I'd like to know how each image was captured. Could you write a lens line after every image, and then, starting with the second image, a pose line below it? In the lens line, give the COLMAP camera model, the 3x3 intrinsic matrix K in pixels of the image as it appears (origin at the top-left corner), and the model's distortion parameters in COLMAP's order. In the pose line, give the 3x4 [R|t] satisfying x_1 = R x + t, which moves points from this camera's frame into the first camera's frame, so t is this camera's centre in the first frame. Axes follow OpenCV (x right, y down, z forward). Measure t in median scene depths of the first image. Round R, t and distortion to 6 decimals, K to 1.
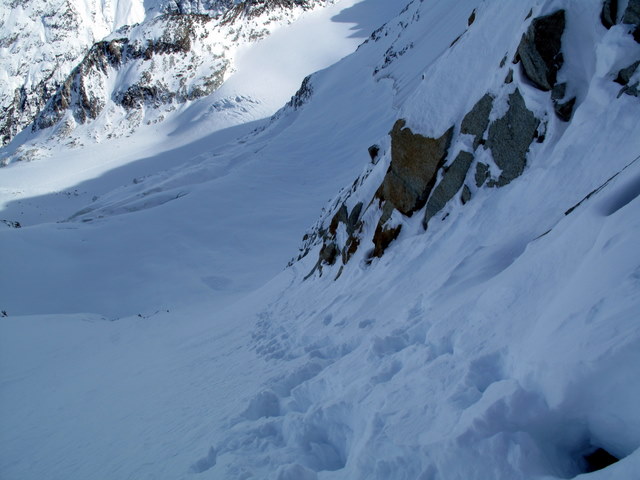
lens RADIAL K [[538.7, 0, 319.0], [0, 538.7, 239.7], [0, 0, 1]] dist [-0.144605, 0.109446]
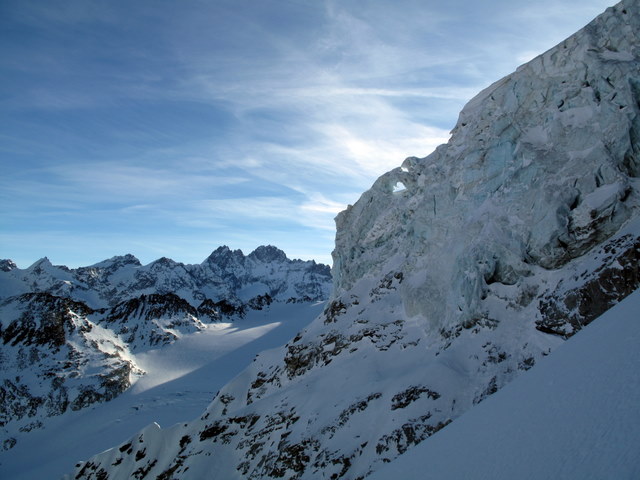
lens RADIAL K [[538.7, 0, 314.6], [0, 538.7, 238.4], [0, 0, 1]] dist [-0.144605, 0.109446]
pose [[0.890443, 0.111955, 0.441110, -0.262946], [0.246723, 0.695712, -0.674620, 0.038677], [-0.382412, 0.709542, 0.591870, 0.428601]]
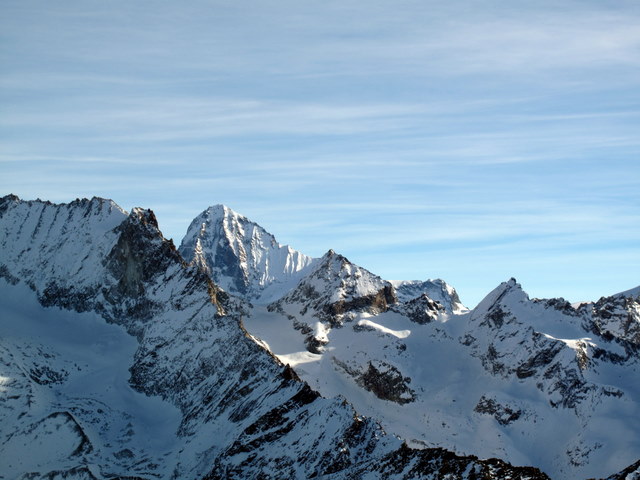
lens RADIAL K [[1557.7, 0, 321.5], [0, 1557.7, 239.2], [0, 0, 1]] dist [-0.071537, 0.000000]
pose [[0.988875, 0.009372, -0.148450, -0.213557], [-0.110160, 0.716758, -0.688565, 0.029886], [0.099950, 0.697259, 0.709817, 0.363157]]
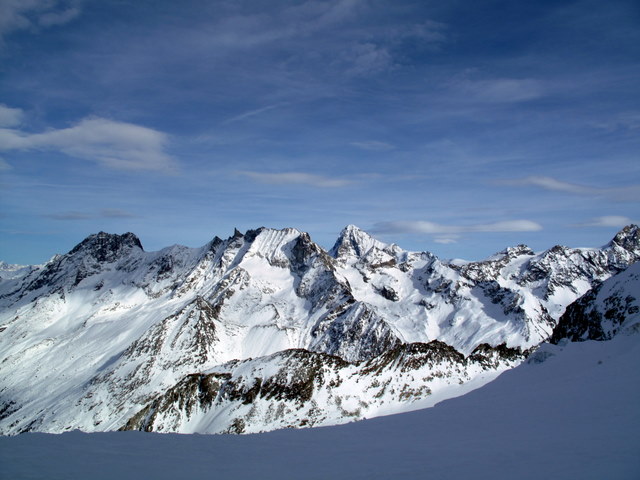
lens RADIAL K [[538.7, 0, 316.3], [0, 538.7, 242.6], [0, 0, 1]] dist [-0.144605, 0.109446]
pose [[0.953988, 0.013415, -0.299545, -0.034078], [-0.214520, 0.728513, -0.650576, -0.061434], [0.209495, 0.684900, 0.697871, 0.375850]]
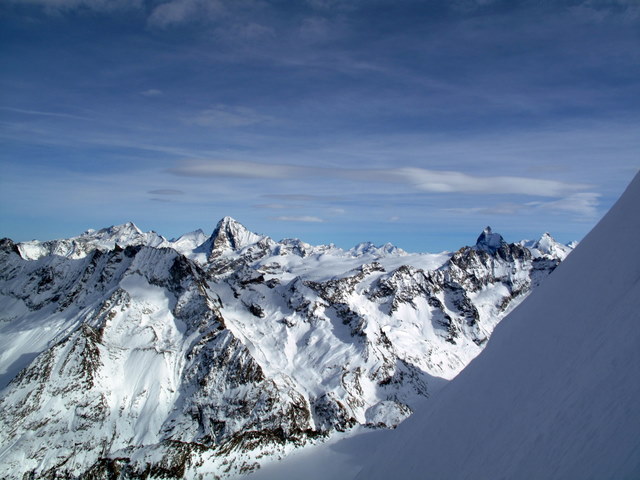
lens RADIAL K [[538.7, 0, 315.6], [0, 538.7, 237.7], [0, 0, 1]] dist [-0.144605, 0.109446]
pose [[0.995639, 0.048394, -0.079754, 0.084024], [-0.088760, 0.754546, -0.650217, -0.059801], [0.028712, 0.654460, 0.755551, -0.114183]]
